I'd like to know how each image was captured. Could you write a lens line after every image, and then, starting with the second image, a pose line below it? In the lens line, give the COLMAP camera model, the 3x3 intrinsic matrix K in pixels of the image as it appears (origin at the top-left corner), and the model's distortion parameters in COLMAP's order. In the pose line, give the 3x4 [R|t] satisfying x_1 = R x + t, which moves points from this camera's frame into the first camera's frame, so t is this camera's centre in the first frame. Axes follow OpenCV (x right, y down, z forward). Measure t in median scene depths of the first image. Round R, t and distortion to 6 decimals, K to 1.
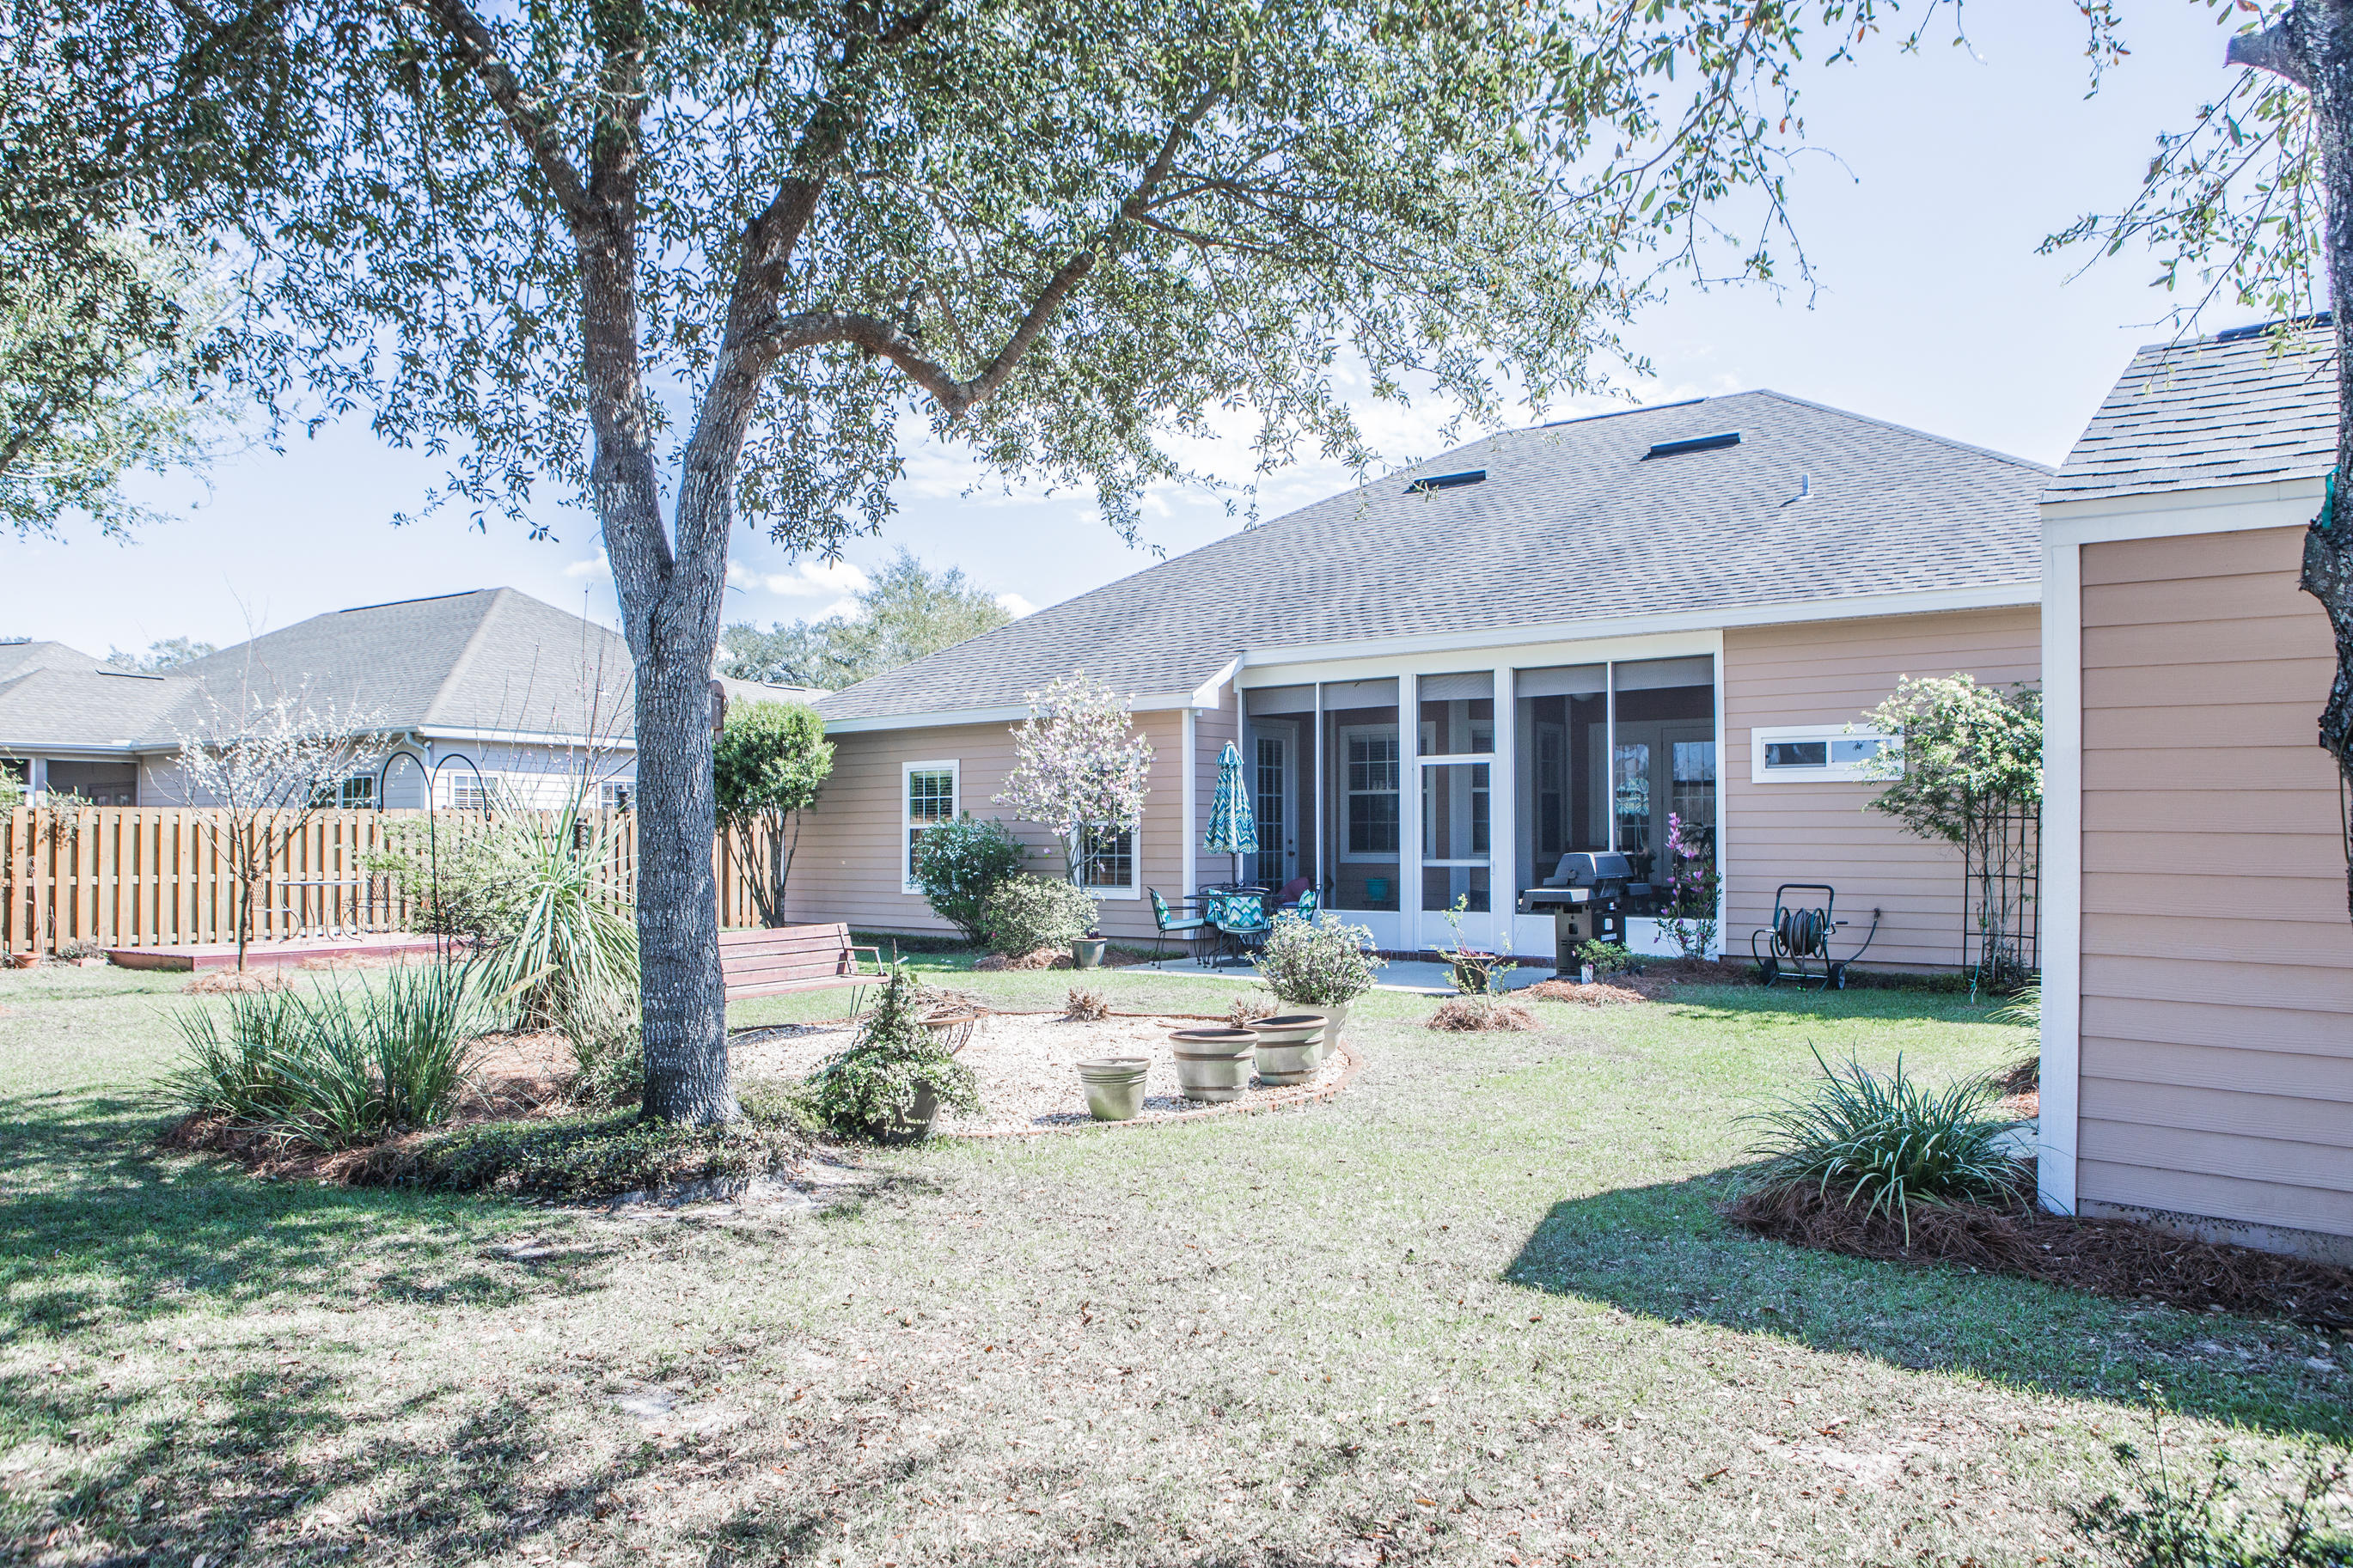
lens RADIAL K [[1662.6, 0, 1180.8], [0, 1662.6, 793.7], [0, 0, 1]] dist [-0.101748, 0.072919]
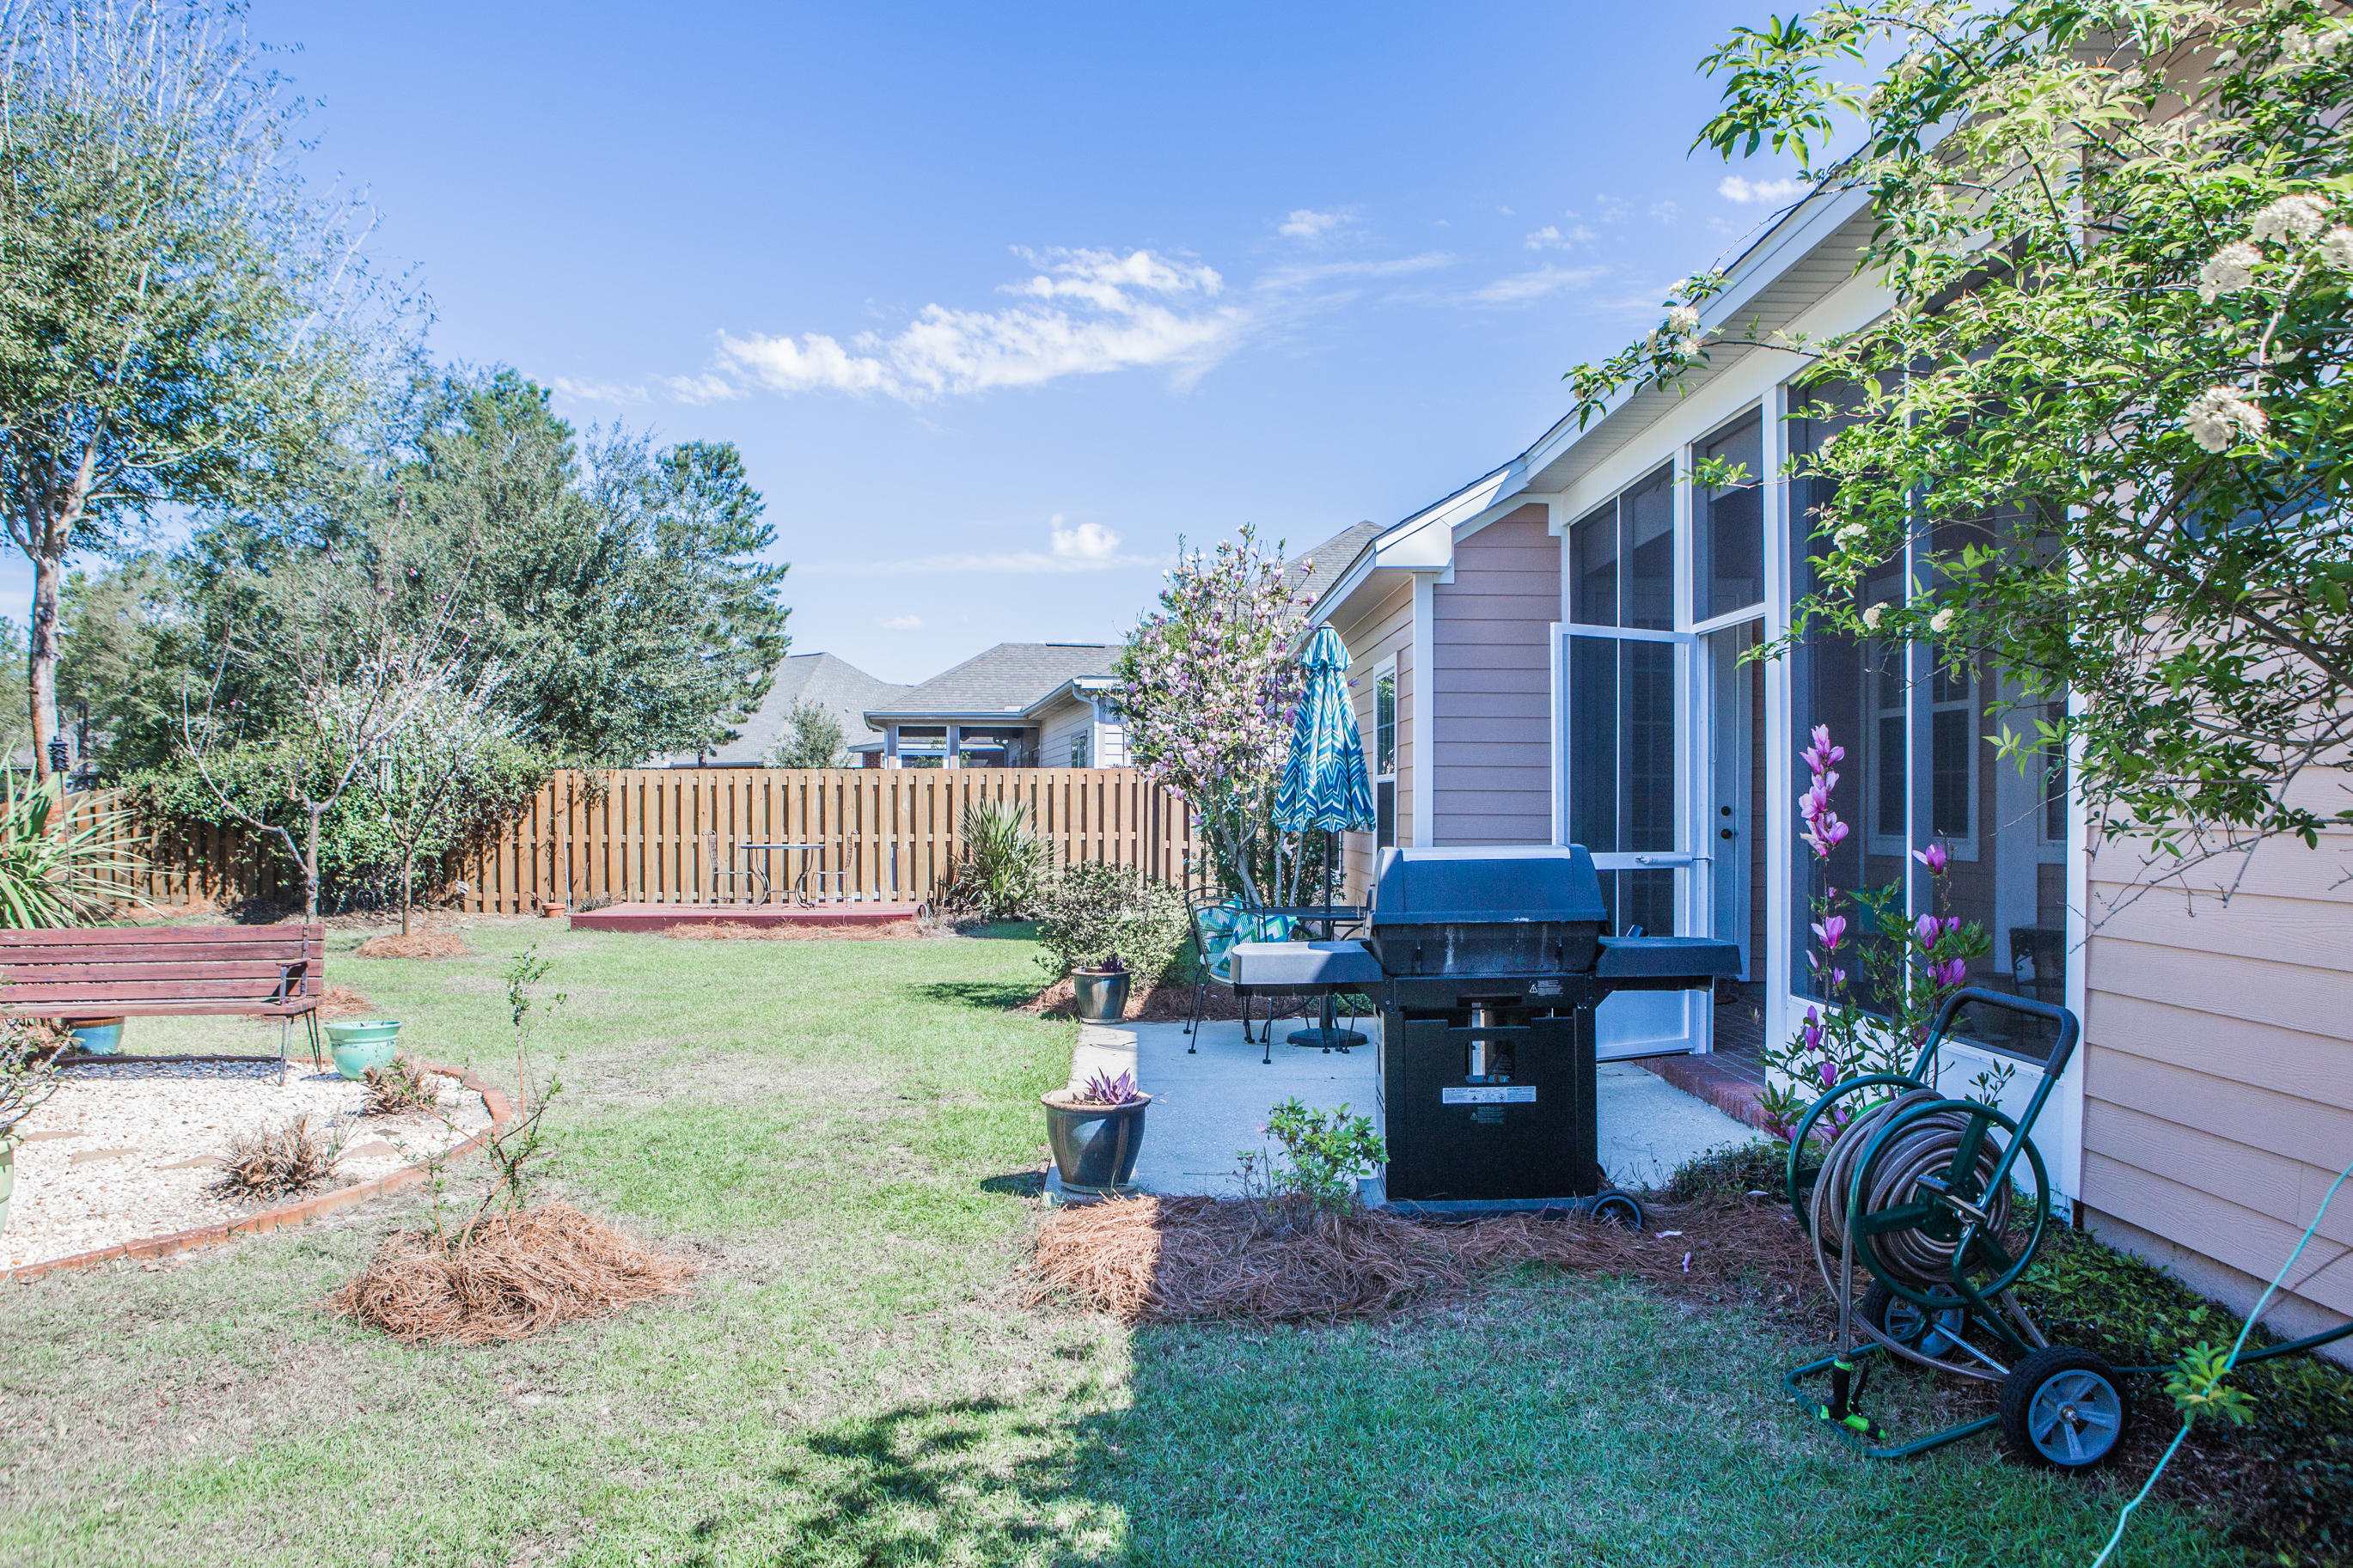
lens RADIAL K [[1662.6, 0, 1212.8], [0, 1662.6, 798.1], [0, 0, 1]] dist [-0.101748, 0.072919]
pose [[0.660368, 0.000421, -0.750942, 0.380017], [0.021605, 0.999575, 0.019560, 0.013822], [0.750631, -0.029140, 0.660078, 0.555788]]
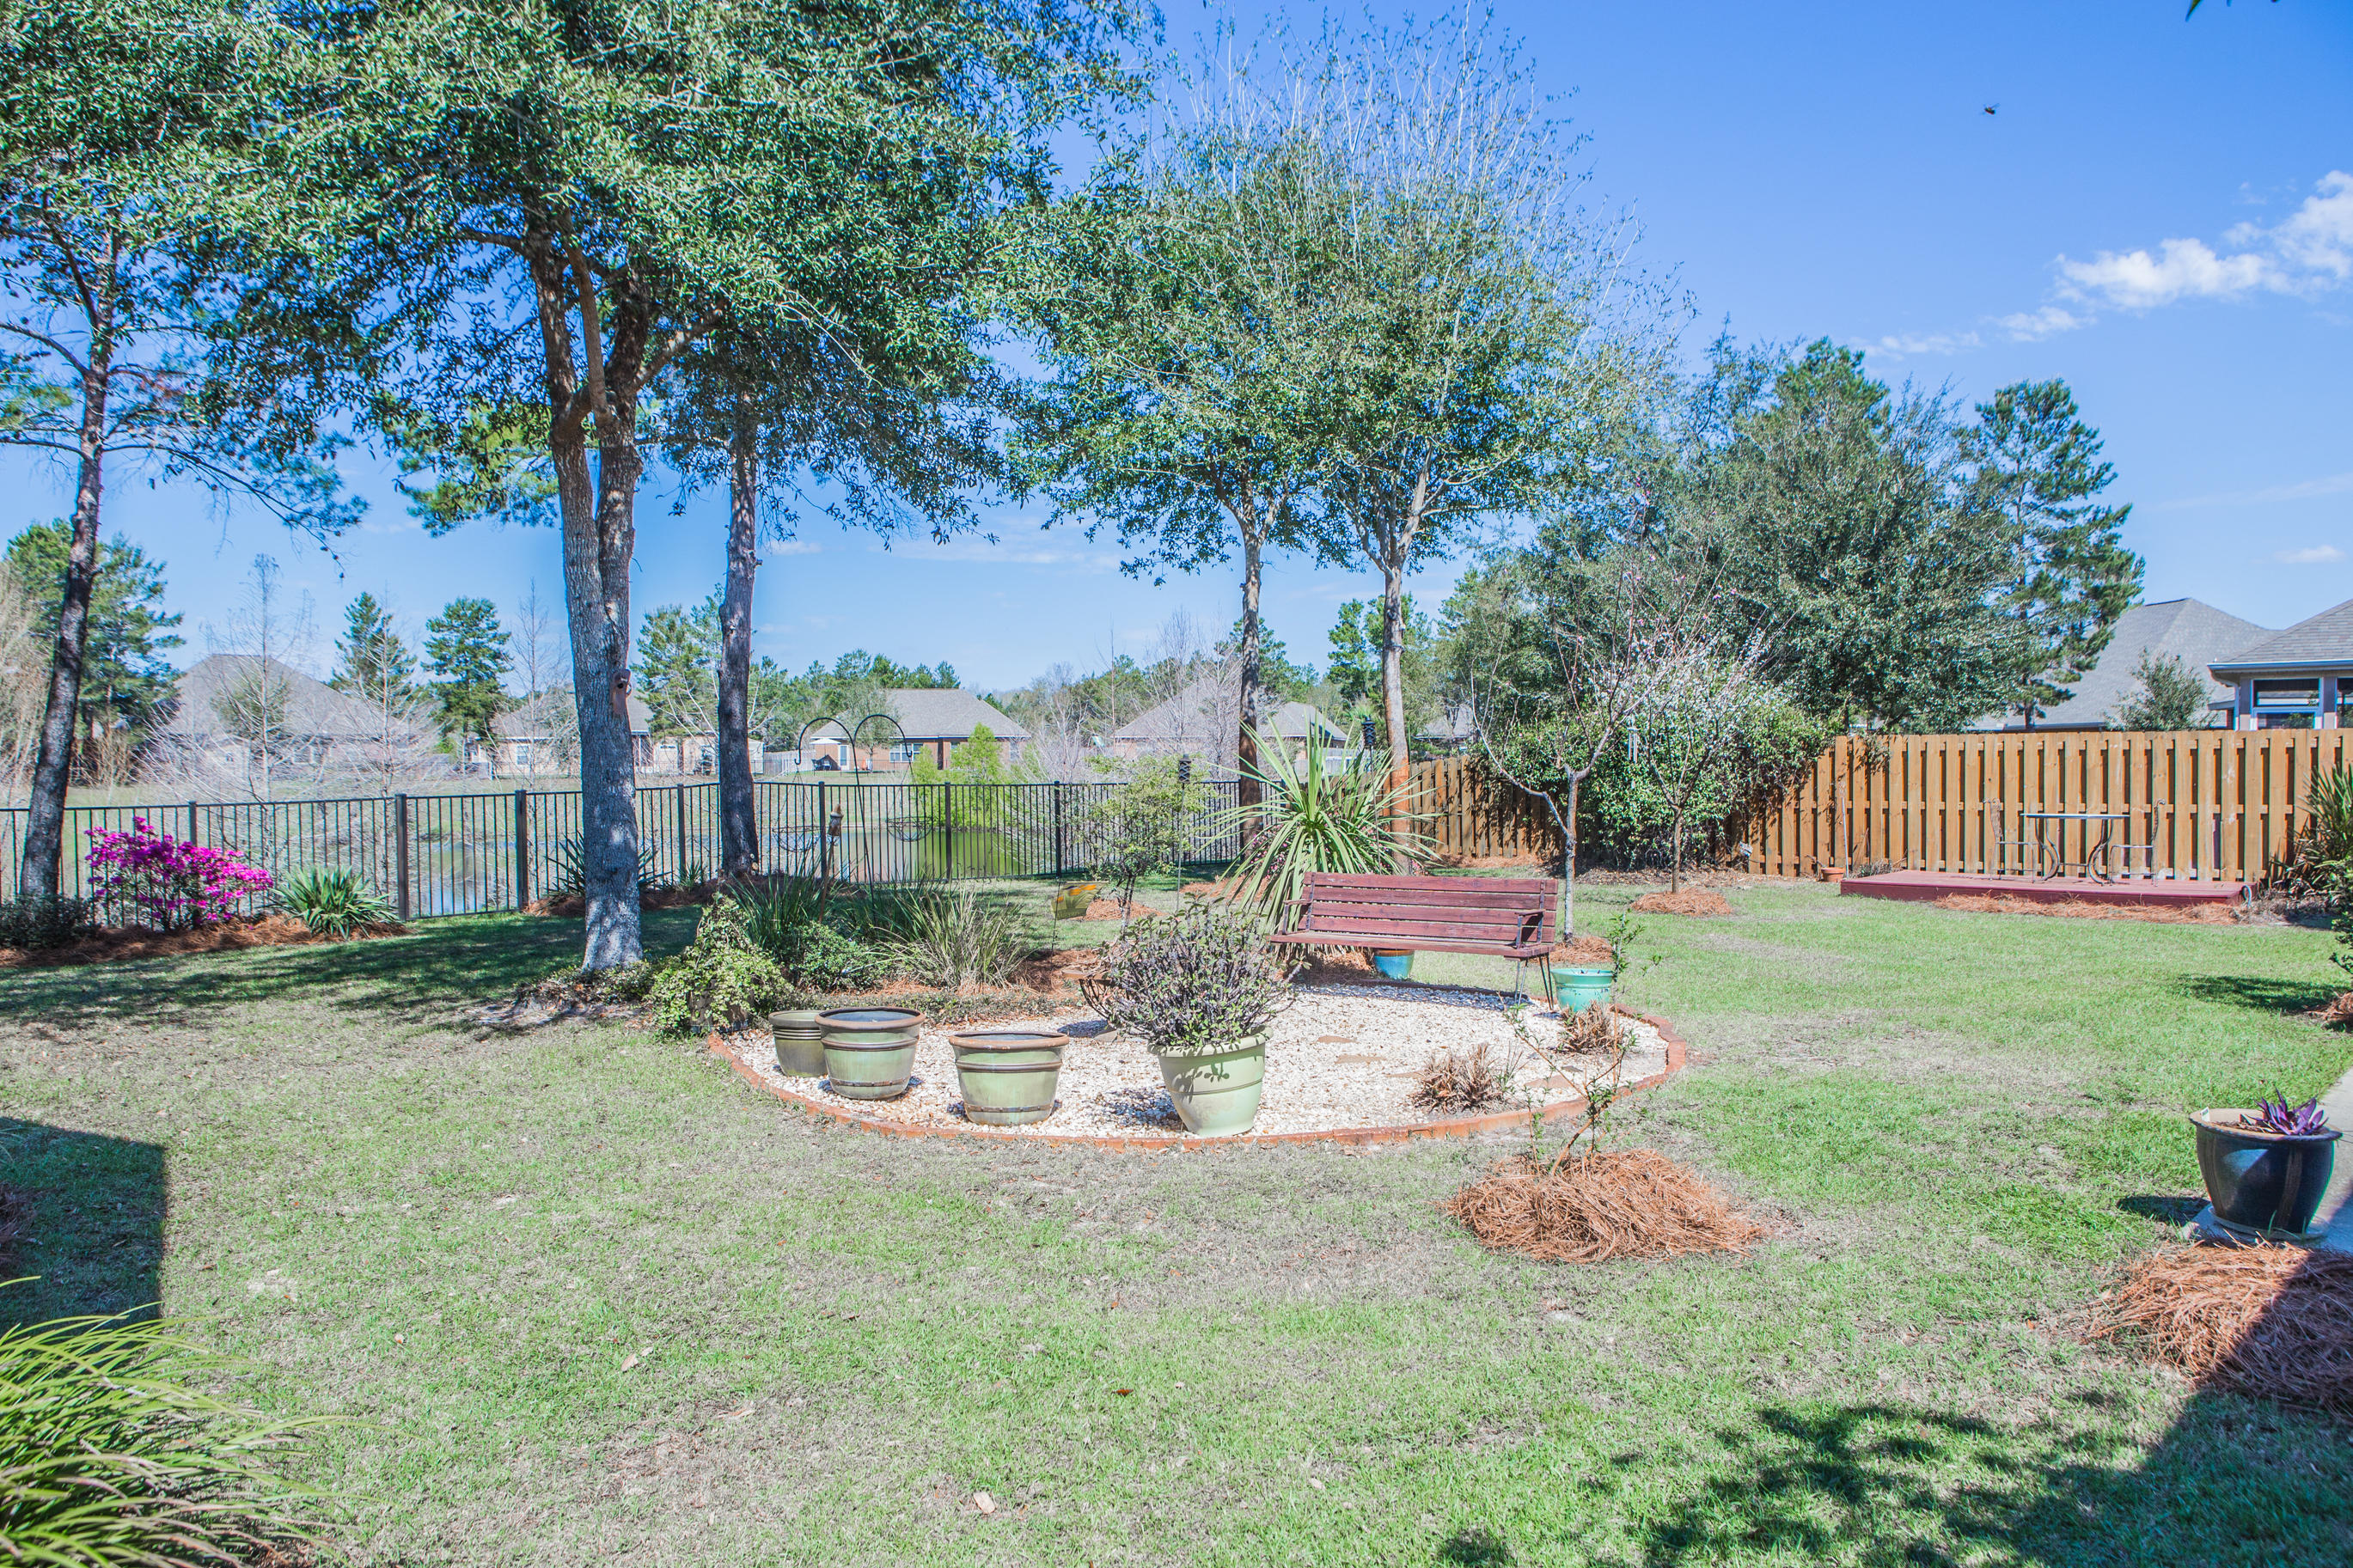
lens RADIAL K [[1662.6, 0, 1183.0], [0, 1662.6, 801.2], [0, 0, 1]] dist [-0.101748, 0.072919]
pose [[-0.081689, 0.024071, -0.996367, 0.404444], [0.032518, 0.999240, 0.021474, 0.012800], [0.996127, -0.030646, -0.082410, 0.597808]]
